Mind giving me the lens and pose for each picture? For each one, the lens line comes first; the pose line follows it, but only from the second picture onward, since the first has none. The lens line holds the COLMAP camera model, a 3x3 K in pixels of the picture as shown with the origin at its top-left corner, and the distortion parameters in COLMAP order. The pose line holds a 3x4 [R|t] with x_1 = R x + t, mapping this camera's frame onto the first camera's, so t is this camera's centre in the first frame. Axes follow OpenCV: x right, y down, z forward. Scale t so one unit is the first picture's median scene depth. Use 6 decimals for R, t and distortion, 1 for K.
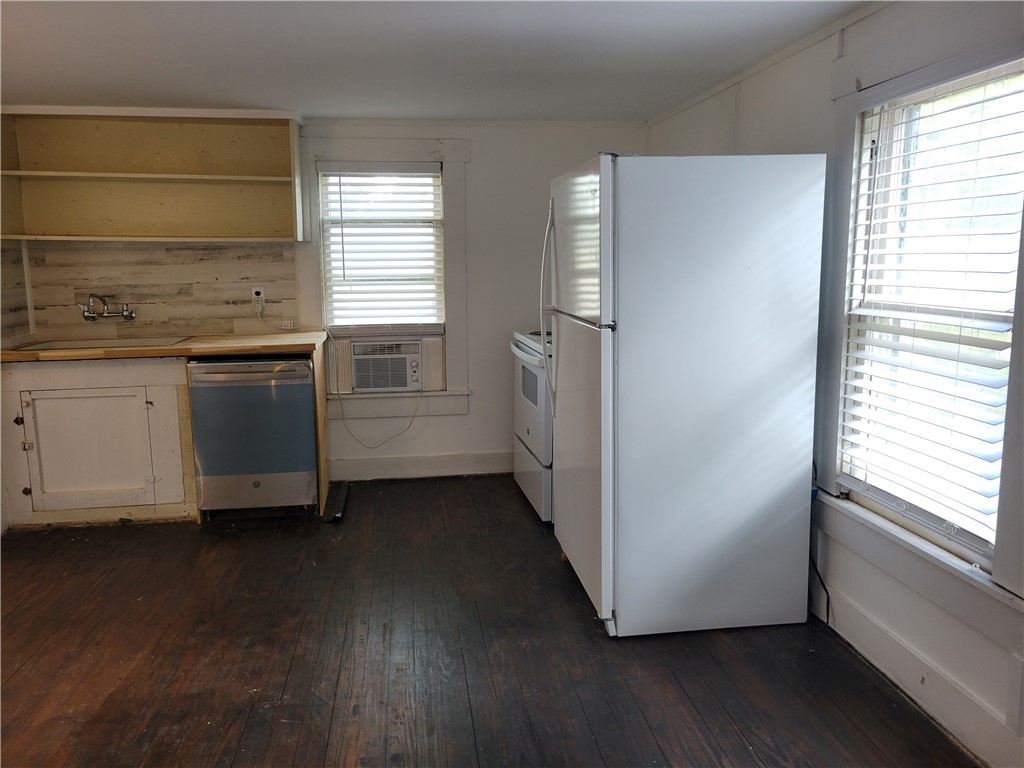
lens RADIAL K [[775.5, 0, 513.3], [0, 775.5, 375.8], [0, 0, 1]] dist [0.034286, -0.005167]
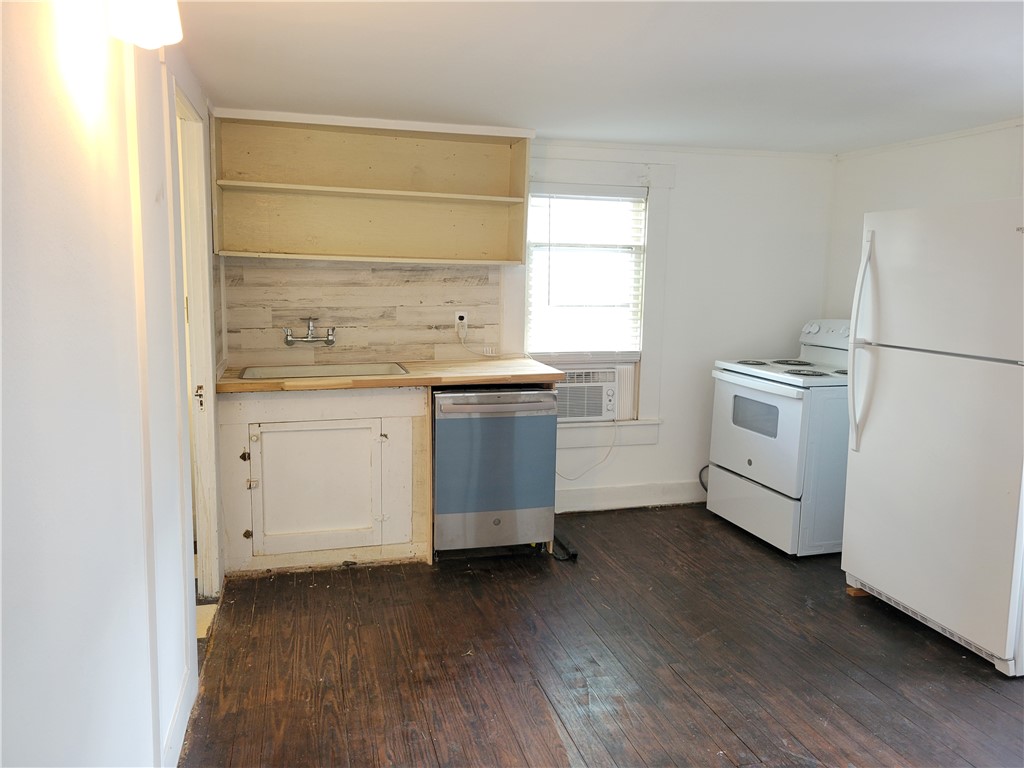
lens RADIAL K [[775.5, 0, 517.8], [0, 775.5, 379.3], [0, 0, 1]] dist [0.034286, -0.005167]
pose [[0.989443, 0.005632, 0.144814, -0.404560], [-0.003036, 0.999831, -0.018139, -0.014607], [-0.144892, 0.017508, 0.989293, 0.058233]]
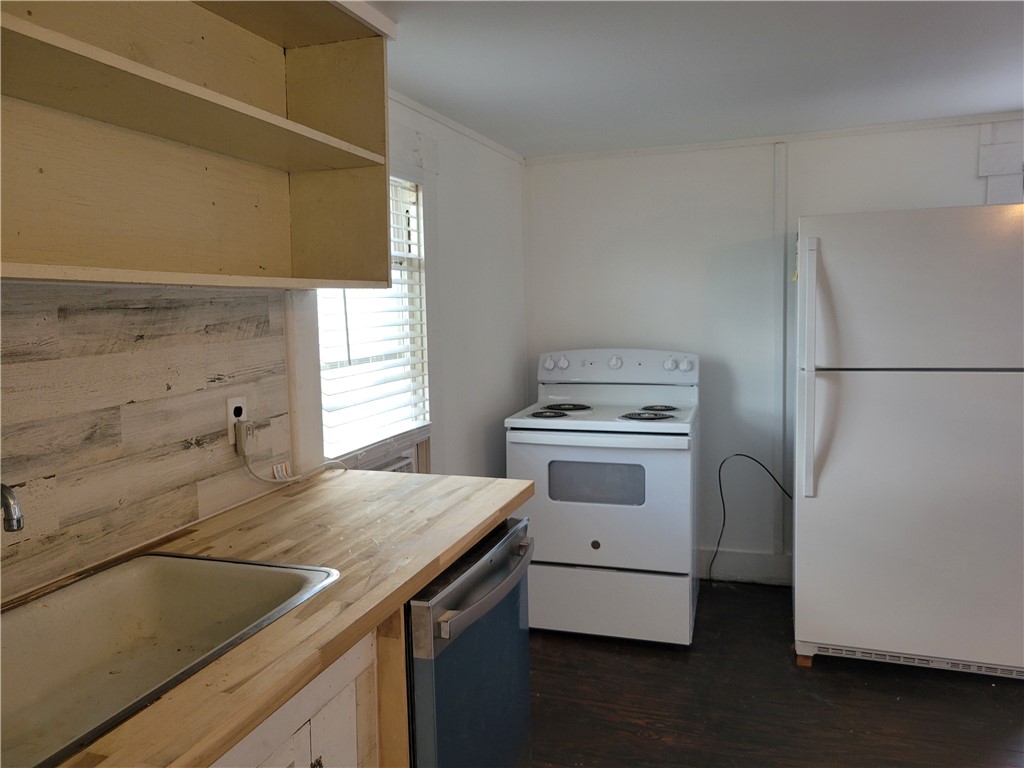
lens RADIAL K [[775.5, 0, 506.9], [0, 775.5, 374.9], [0, 0, 1]] dist [0.034286, -0.005167]
pose [[0.450080, -0.085434, 0.888892, -0.649664], [0.160719, 0.986908, 0.013477, -0.109845], [-0.878406, 0.136796, 0.457919, 0.689278]]
